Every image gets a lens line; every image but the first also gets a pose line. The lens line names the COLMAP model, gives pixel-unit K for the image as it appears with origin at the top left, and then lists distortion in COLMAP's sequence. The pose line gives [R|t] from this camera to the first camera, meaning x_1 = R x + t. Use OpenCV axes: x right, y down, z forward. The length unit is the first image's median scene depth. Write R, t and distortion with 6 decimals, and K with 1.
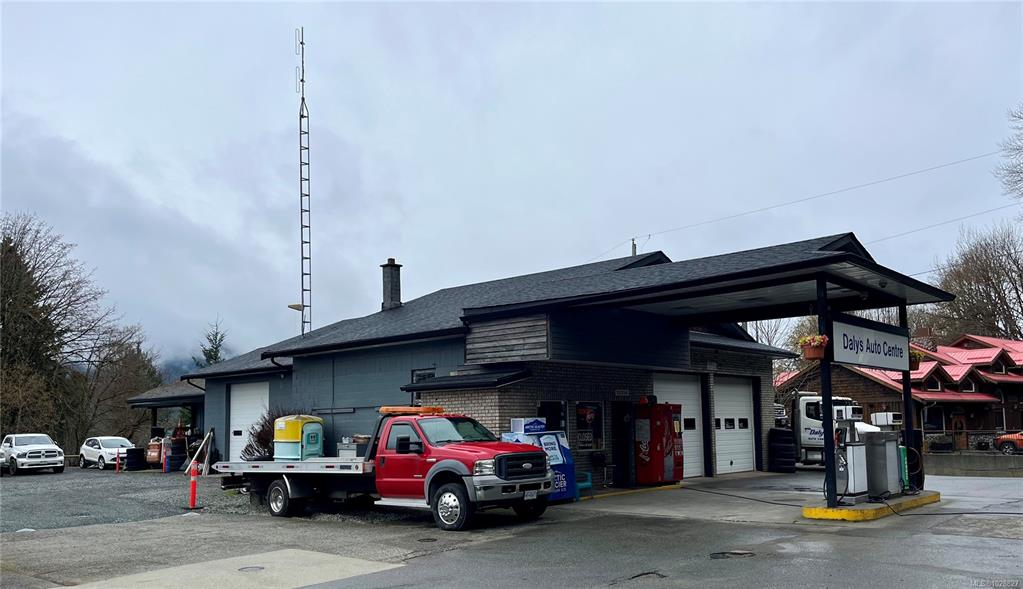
lens RADIAL K [[819.6, 0, 534.4], [0, 819.6, 363.3], [0, 0, 1]] dist [0.031024, -0.003922]
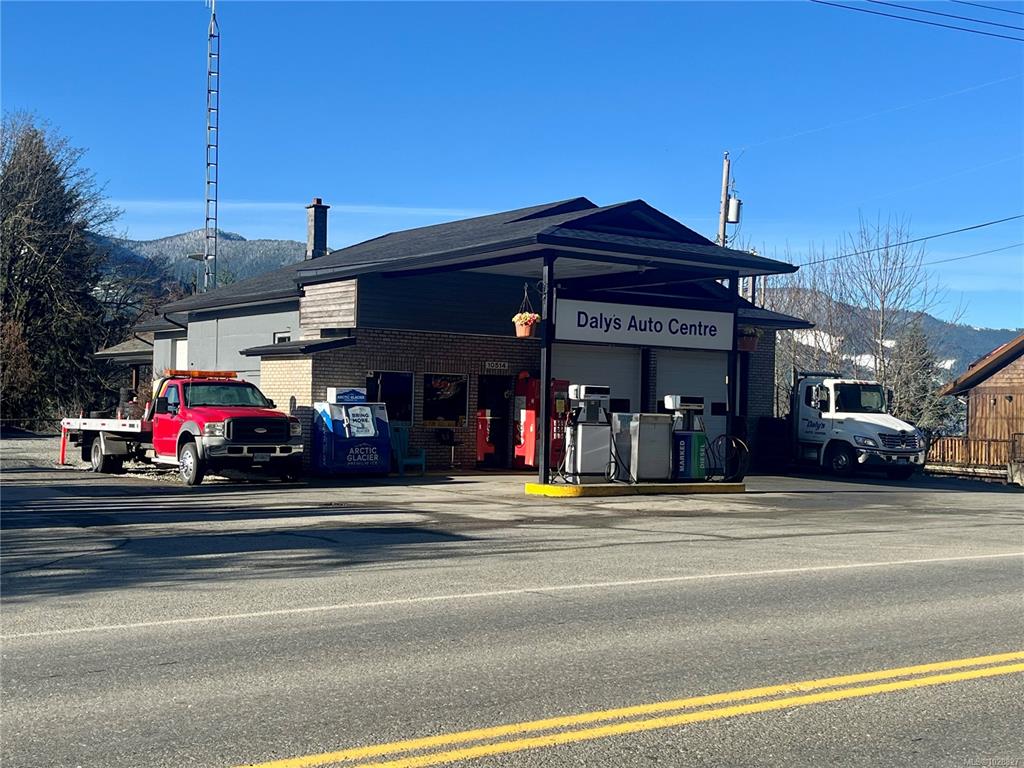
lens RADIAL K [[1321.9, 0, 518.3], [0, 1321.9, 410.5], [0, 0, 1]] dist [0.024184, 0.000000]
pose [[0.970232, 0.042169, -0.238479, 0.552378], [-0.024037, 0.996629, 0.078437, -0.032388], [0.240983, -0.070370, 0.967975, -0.443041]]
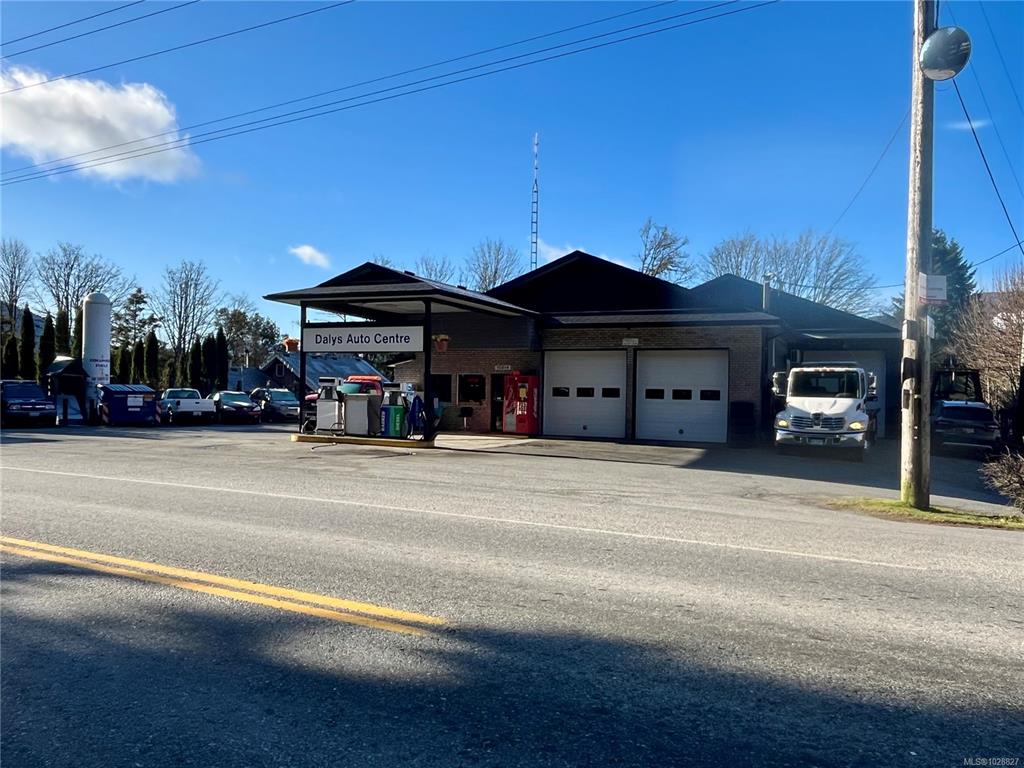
lens RADIAL K [[755.0, 0, 515.6], [0, 755.0, 387.5], [0, 0, 1]] dist [-0.005802, -0.000556]
pose [[0.281212, 0.018768, -0.959462, 1.597917], [0.048465, 0.998255, 0.033731, 0.031977], [0.958421, -0.055986, 0.279811, 0.766676]]
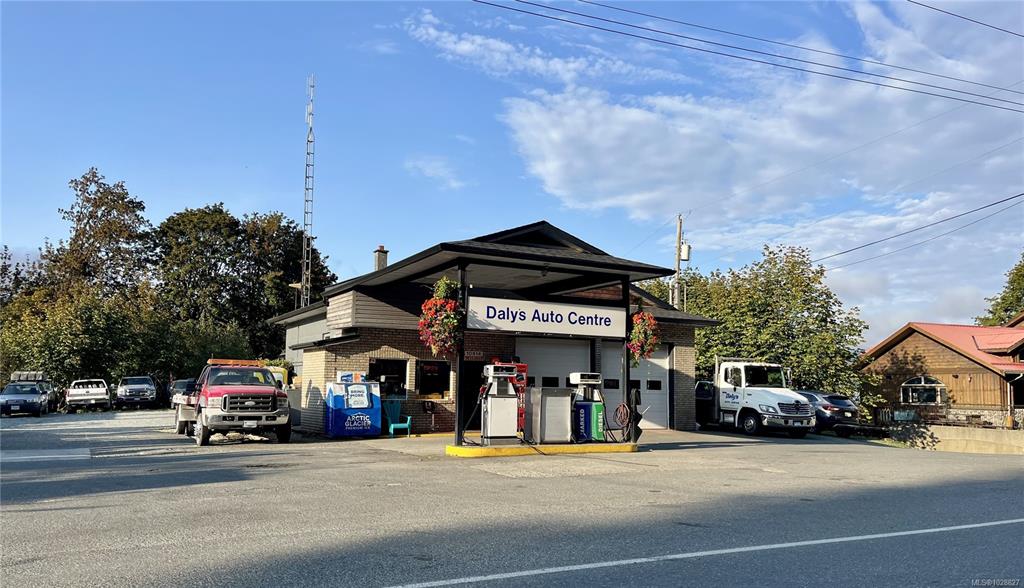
lens RADIAL K [[771.7, 0, 511.9], [0, 771.7, 288.3], [0, 0, 1]] dist [0.028750, -0.010418]
pose [[0.935833, -0.012339, -0.352229, 0.658379], [-0.006091, 0.998671, -0.051169, -0.003102], [0.352392, 0.050031, 0.934514, -0.057690]]
